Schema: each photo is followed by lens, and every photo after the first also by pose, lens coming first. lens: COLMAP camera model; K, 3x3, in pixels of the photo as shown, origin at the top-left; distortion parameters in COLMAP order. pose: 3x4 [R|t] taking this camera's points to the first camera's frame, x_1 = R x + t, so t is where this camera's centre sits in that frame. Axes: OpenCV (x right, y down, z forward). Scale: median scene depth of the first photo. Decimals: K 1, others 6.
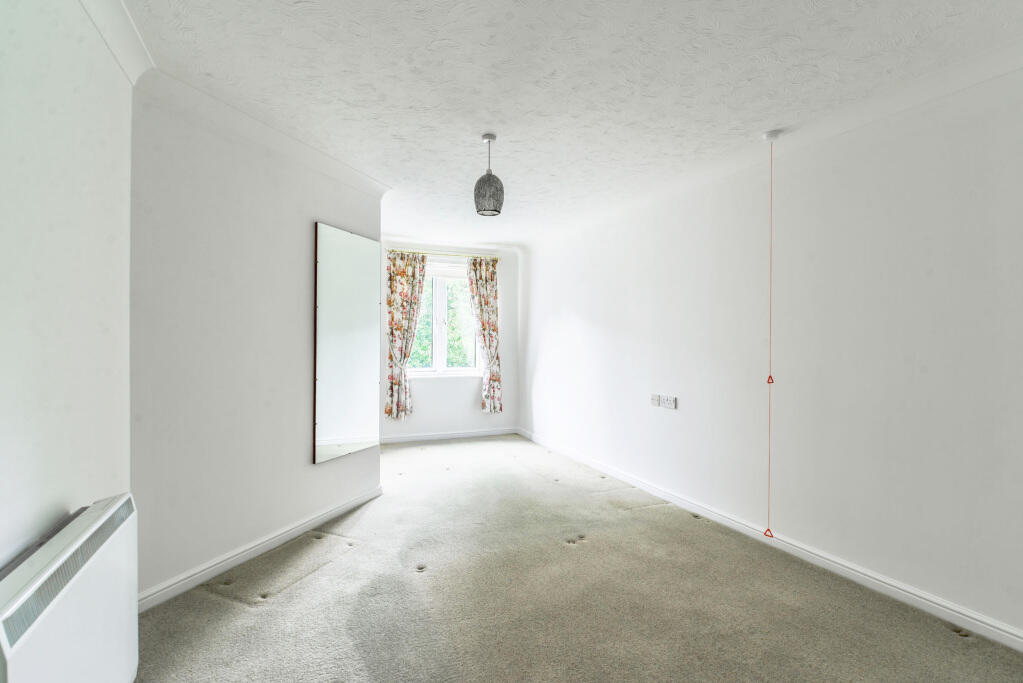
lens RADIAL K [[456.0, 0, 518.0], [0, 456.0, 340.2], [0, 0, 1]] dist [0.005119, -0.011485]
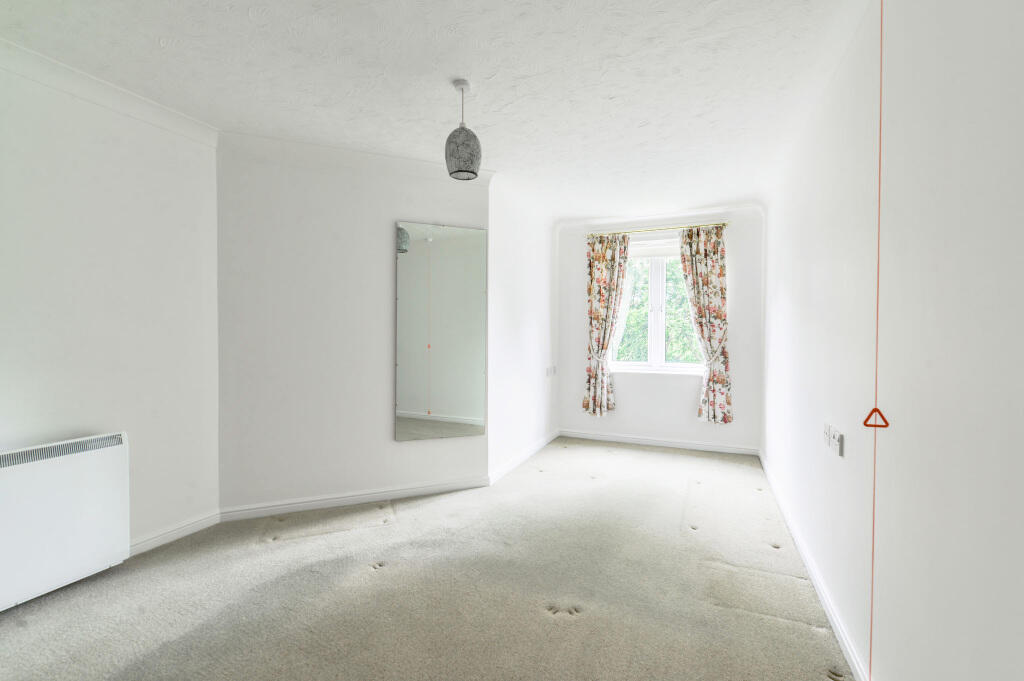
lens RADIAL K [[456.4, 0, 518.5], [0, 456.4, 339.2], [0, 0, 1]] dist [0.005119, -0.011485]
pose [[0.703247, 0.008618, -0.710893, 0.286275], [0.000950, 0.999914, 0.013061, 0.005438], [0.710945, -0.009861, 0.703179, 0.230129]]
